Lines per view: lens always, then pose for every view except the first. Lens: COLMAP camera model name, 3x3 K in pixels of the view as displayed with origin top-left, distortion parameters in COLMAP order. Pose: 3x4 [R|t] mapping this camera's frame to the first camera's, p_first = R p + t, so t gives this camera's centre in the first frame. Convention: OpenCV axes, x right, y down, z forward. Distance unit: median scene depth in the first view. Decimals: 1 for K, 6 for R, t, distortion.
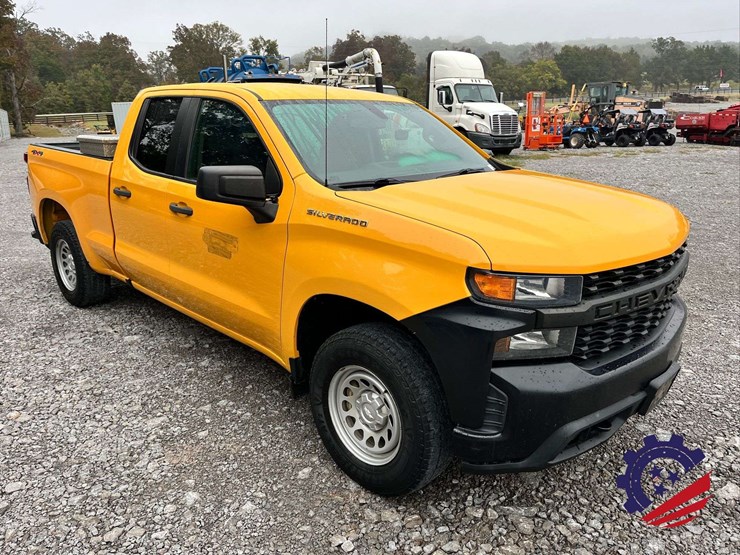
lens RADIAL K [[555.9, 0, 371.1], [0, 555.9, 274.2], [0, 0, 1]] dist [0.064943, -0.090699]
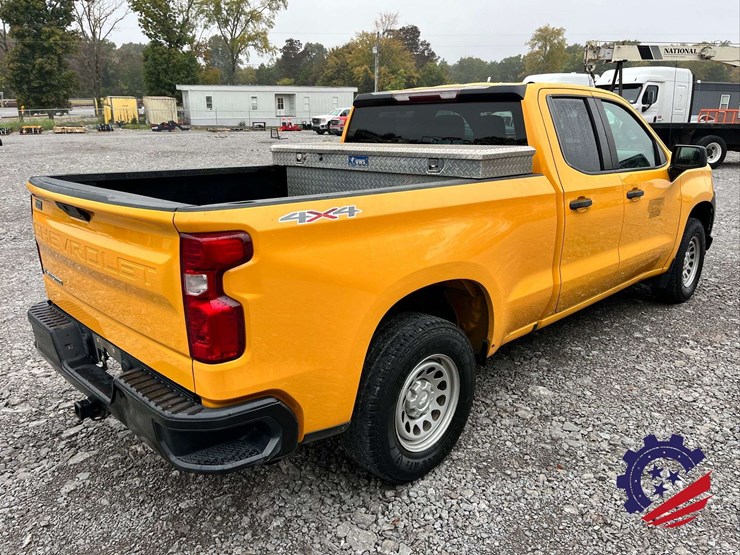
lens RADIAL K [[557.4, 0, 367.6], [0, 557.4, 275.5], [0, 0, 1]] dist [0.073168, -0.105716]
pose [[0.027748, -0.271505, 0.962037, -0.239277], [0.284280, 0.924812, 0.252800, -0.064803], [-0.958340, 0.266473, 0.102845, 0.227964]]
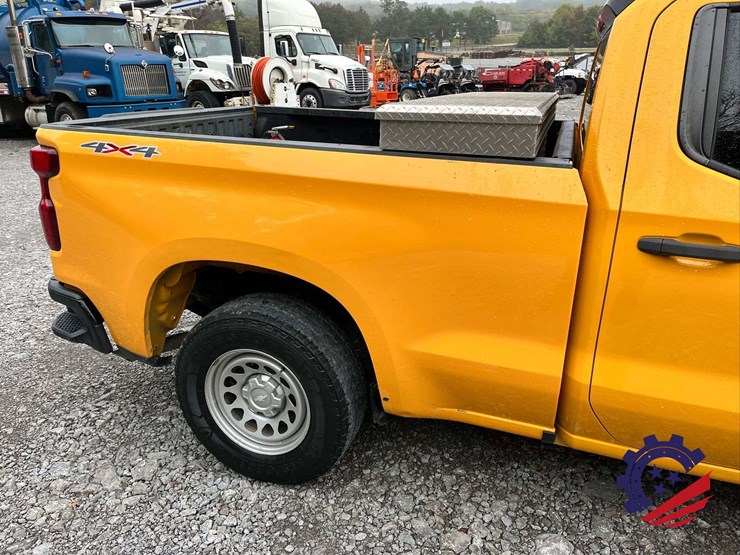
lens RADIAL K [[555.9, 0, 371.1], [0, 555.9, 274.2], [0, 0, 1]] dist [0.064943, -0.090699]
pose [[0.907675, -0.143156, 0.394503, -0.145809], [0.115129, 0.988897, 0.093960, -0.034702], [-0.403574, -0.039866, 0.914078, 0.132778]]
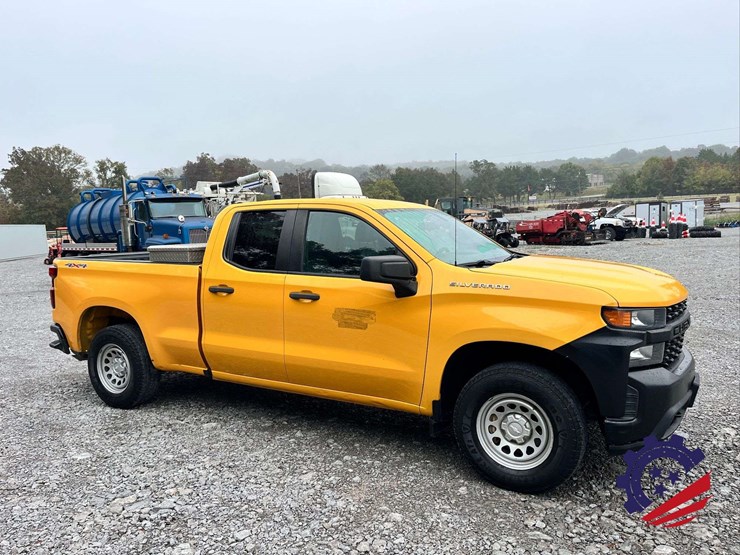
lens RADIAL K [[553.6, 0, 363.5], [0, 553.6, 276.6], [0, 0, 1]] dist [0.066465, -0.089515]
pose [[0.968443, -0.051851, 0.243783, -0.079351], [0.097582, 0.978918, -0.179439, 0.011344], [-0.229339, 0.197565, 0.953085, -0.030698]]
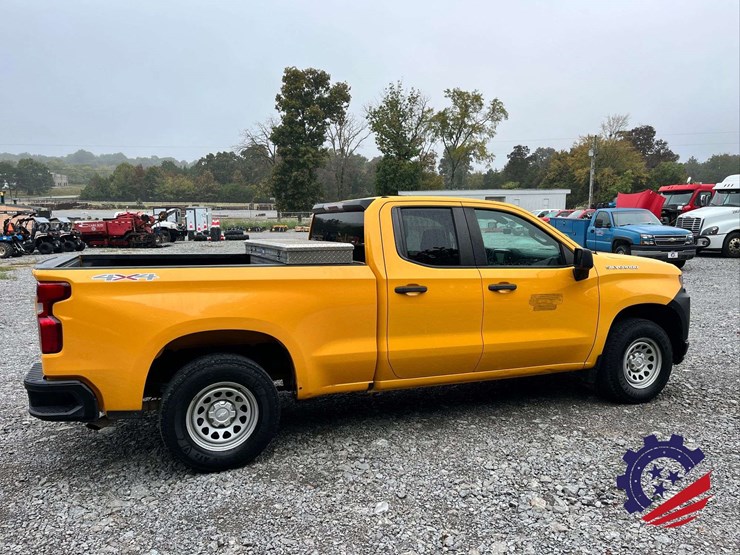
lens RADIAL K [[557.4, 0, 367.6], [0, 557.4, 275.5], [0, 0, 1]] dist [0.073168, -0.105716]
pose [[0.414431, -0.092814, 0.905336, -0.264252], [0.256782, 0.966293, -0.018483, -0.031565], [-0.873104, 0.240134, 0.424294, 0.110255]]
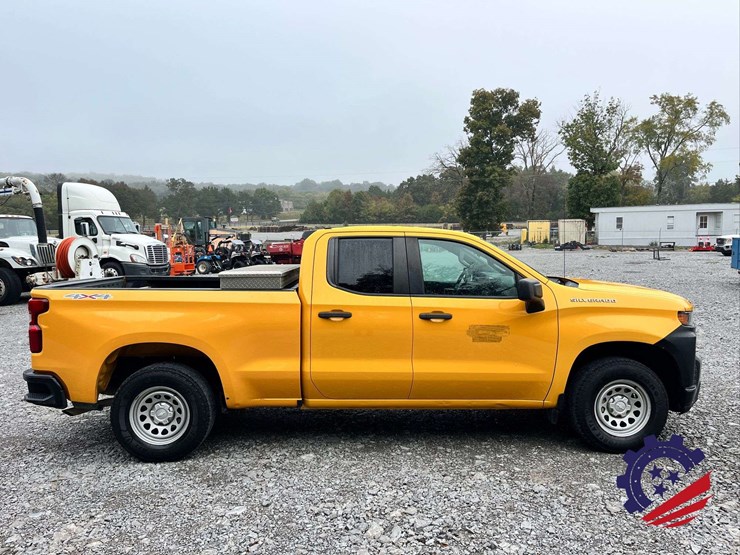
lens RADIAL K [[555.9, 0, 371.1], [0, 555.9, 274.2], [0, 0, 1]] dist [0.064943, -0.090699]
pose [[0.699815, -0.050400, 0.712544, -0.218842], [0.207168, 0.968956, -0.134931, -0.010338], [-0.683623, 0.242043, 0.688531, 0.024727]]
